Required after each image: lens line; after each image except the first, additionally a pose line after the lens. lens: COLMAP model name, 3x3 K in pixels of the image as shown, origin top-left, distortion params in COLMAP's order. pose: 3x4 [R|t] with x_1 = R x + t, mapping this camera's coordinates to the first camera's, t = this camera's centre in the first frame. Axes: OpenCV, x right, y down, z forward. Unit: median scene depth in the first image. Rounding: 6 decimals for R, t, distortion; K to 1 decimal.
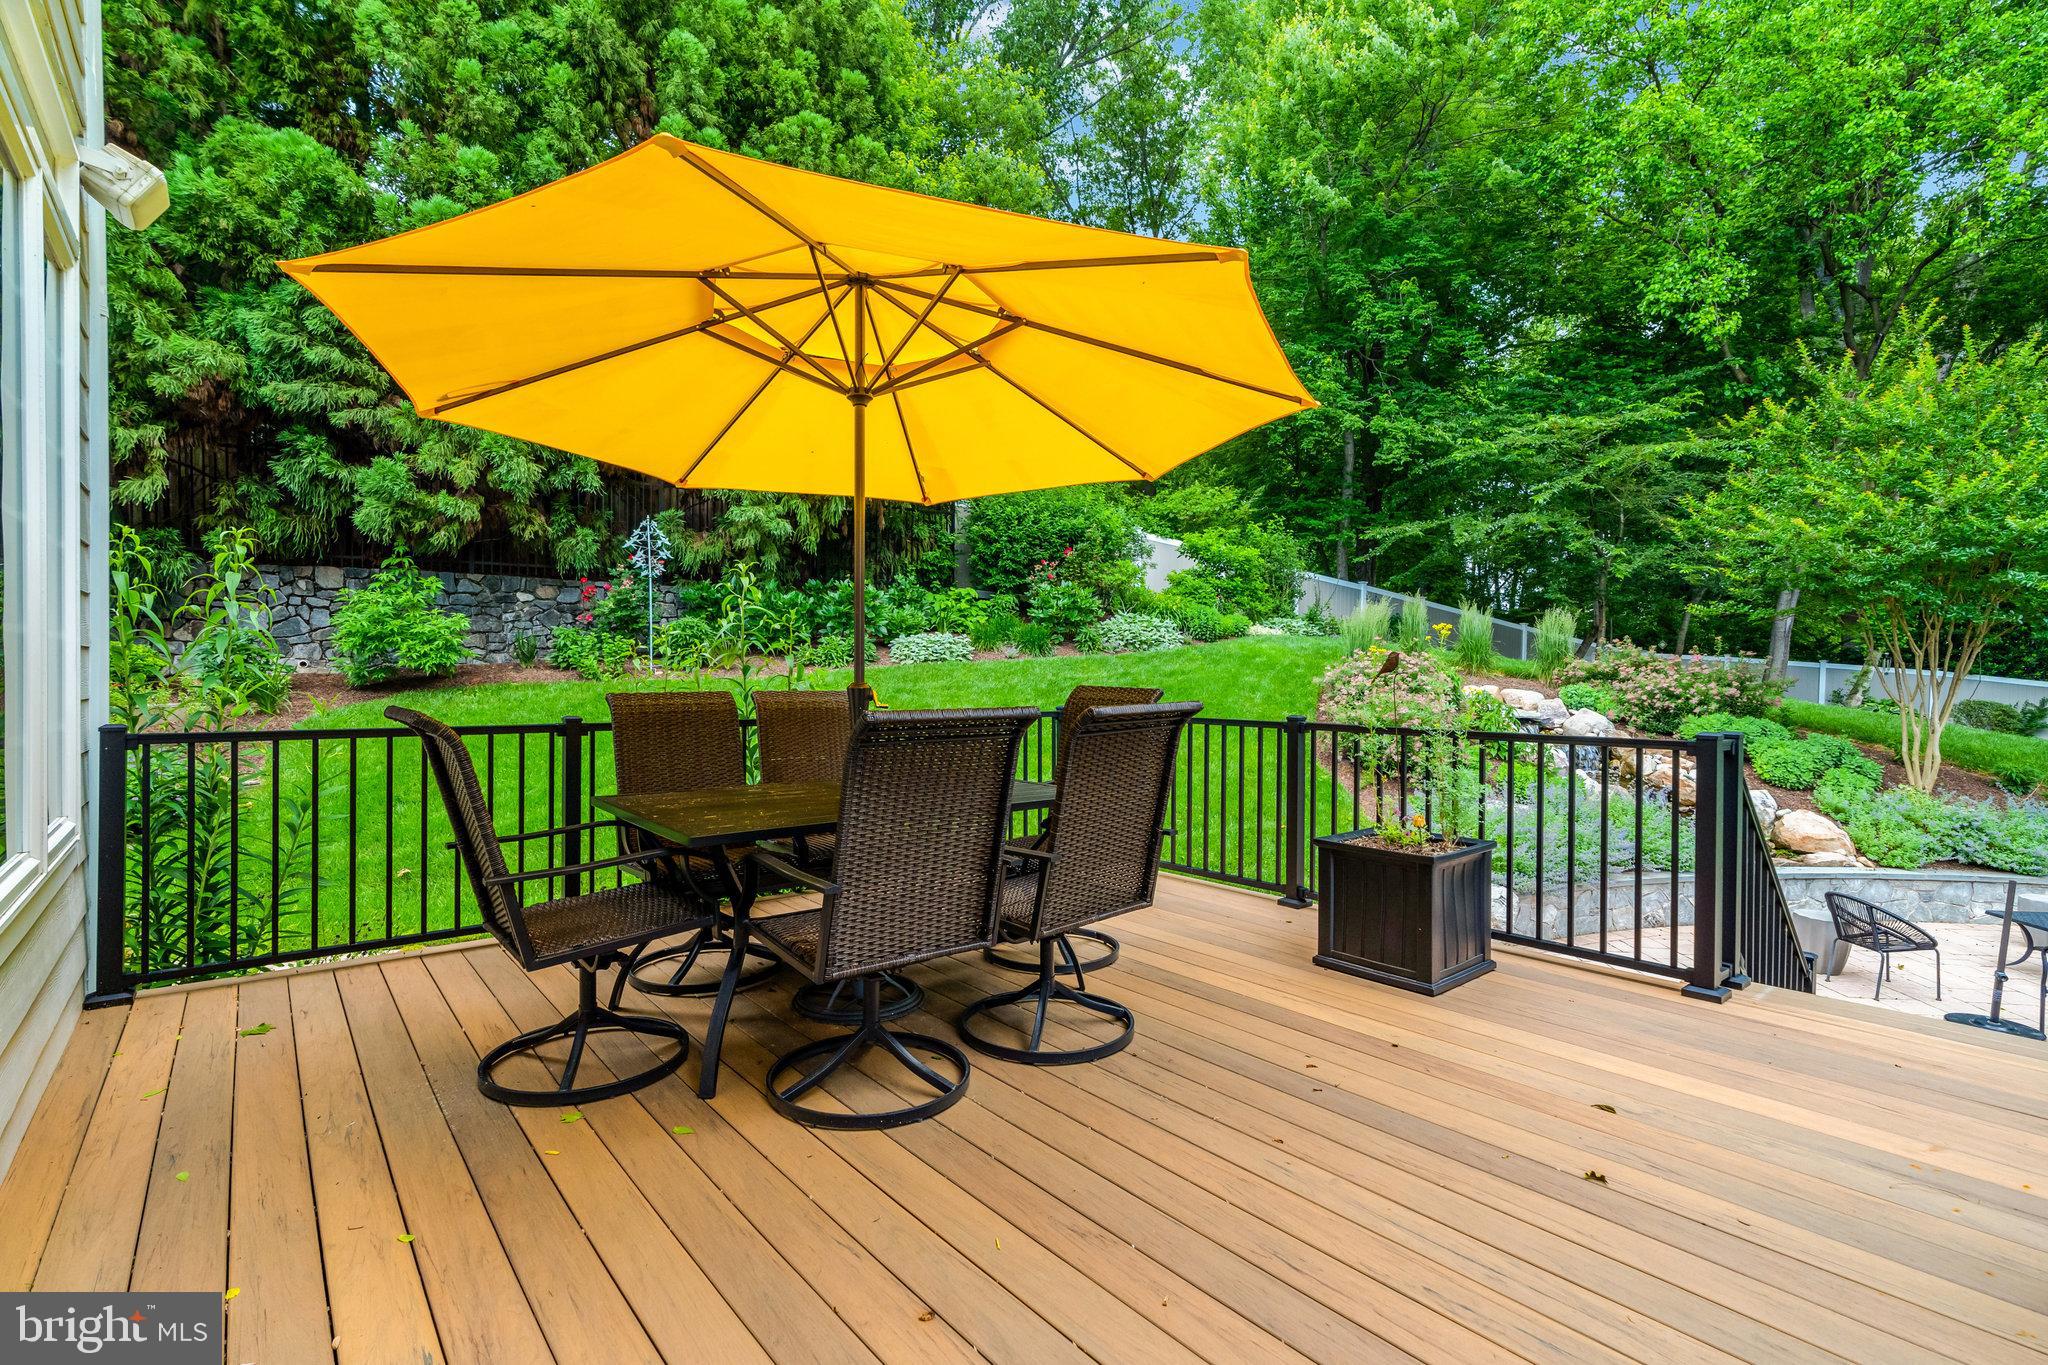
lens RADIAL K [[939.8, 0, 1030.1], [0, 939.8, 681.5], [0, 0, 1]] dist [-0.010792, 0.004482]
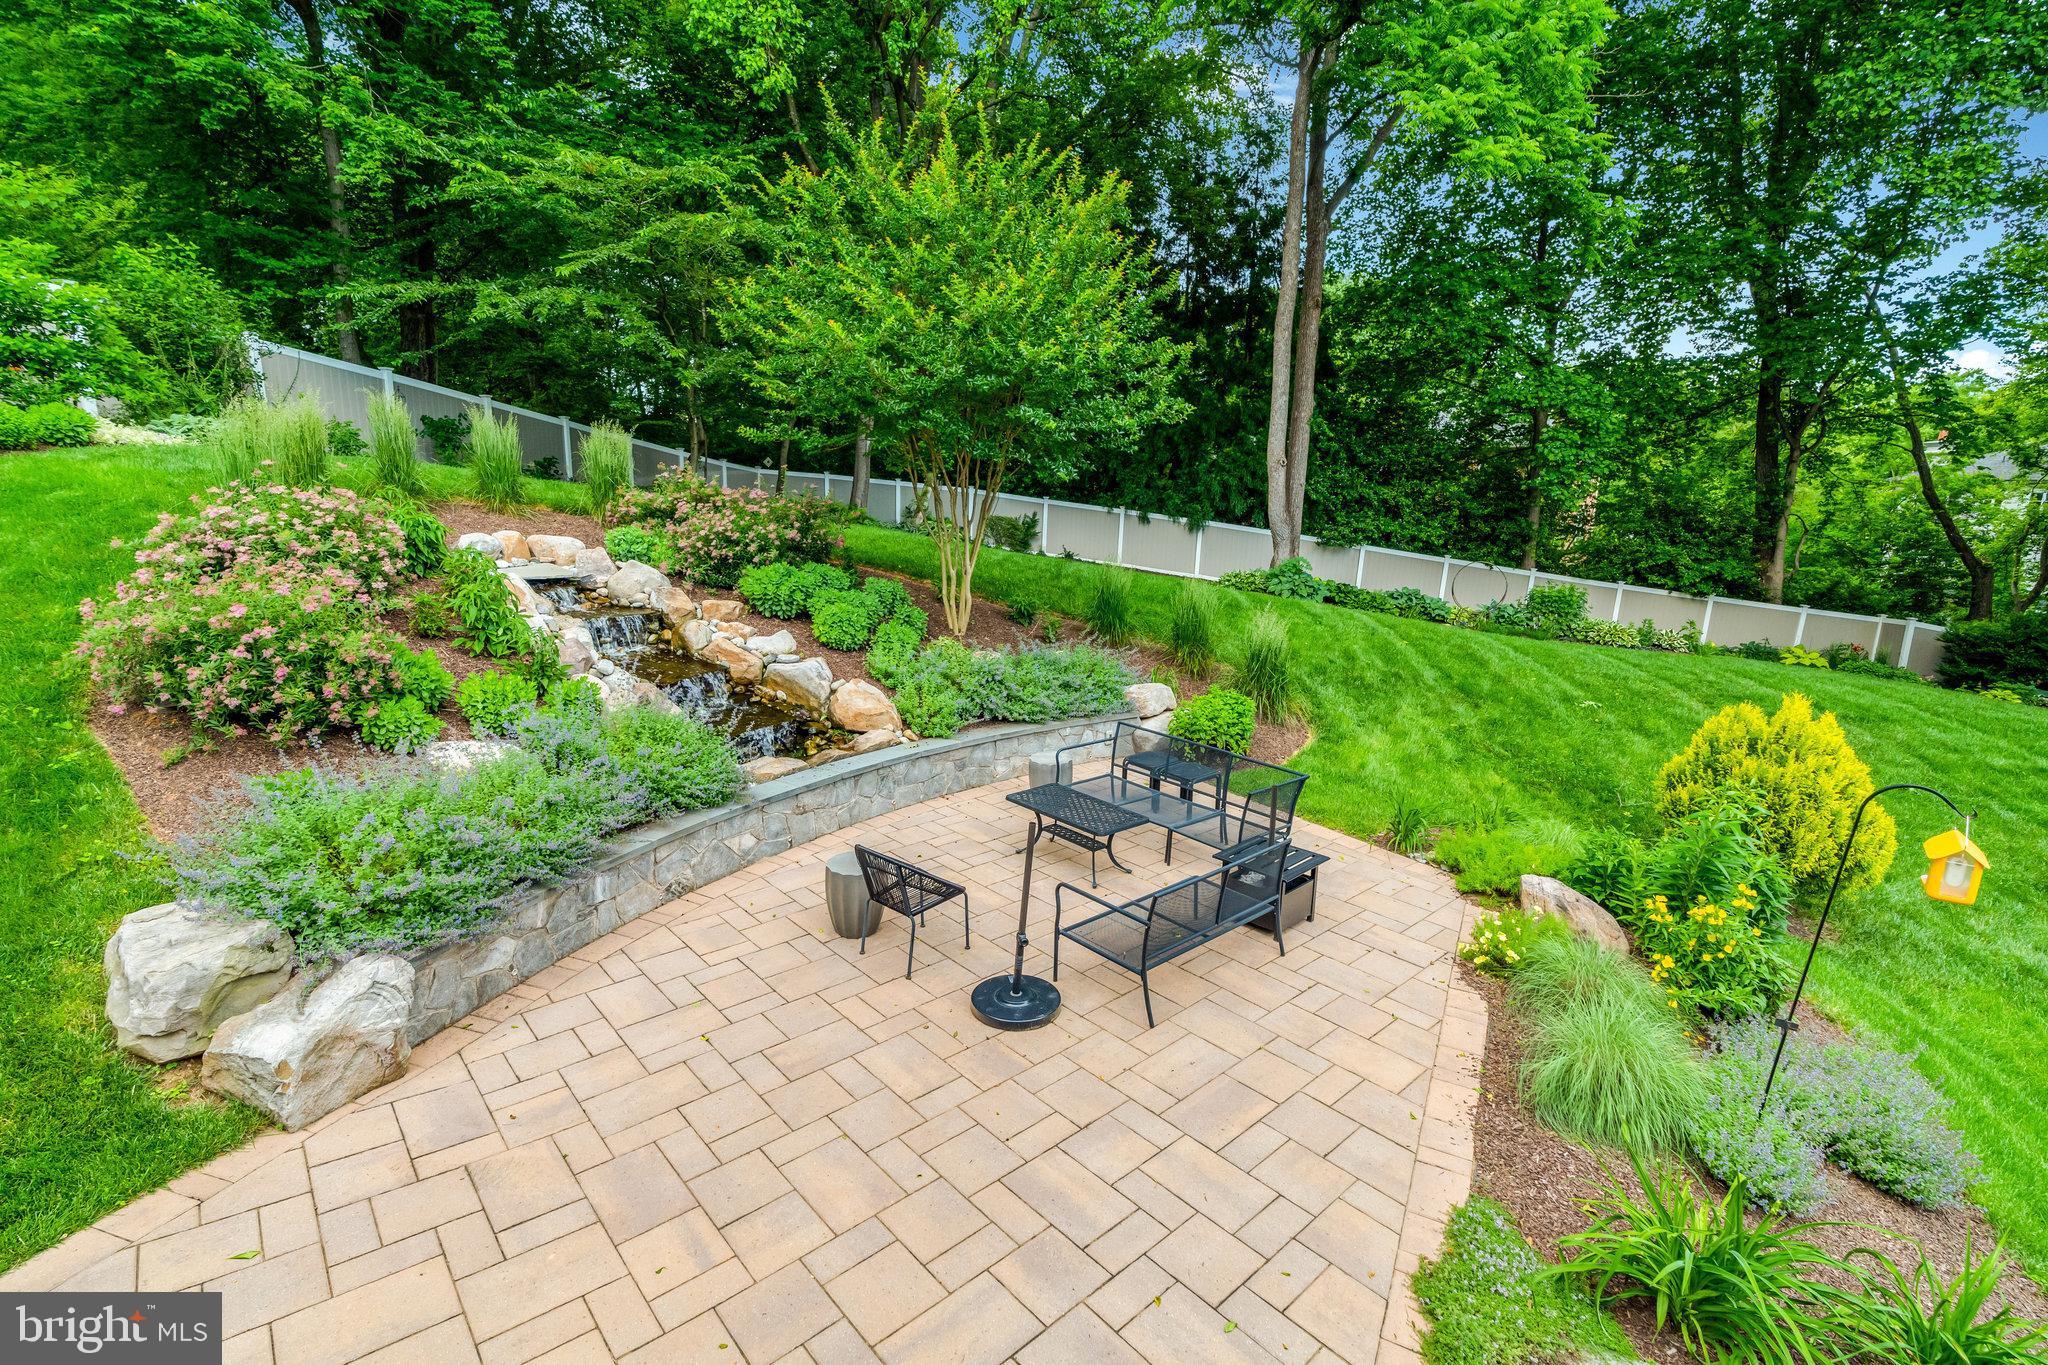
lens RADIAL K [[939.8, 0, 1027.9], [0, 939.8, 679.5], [0, 0, 1]] dist [-0.010792, 0.004482]
pose [[0.678080, -0.151064, 0.719296, 0.292196], [0.002810, 0.979176, 0.202994, -0.035676], [-0.734983, -0.135625, 0.664384, 0.288702]]
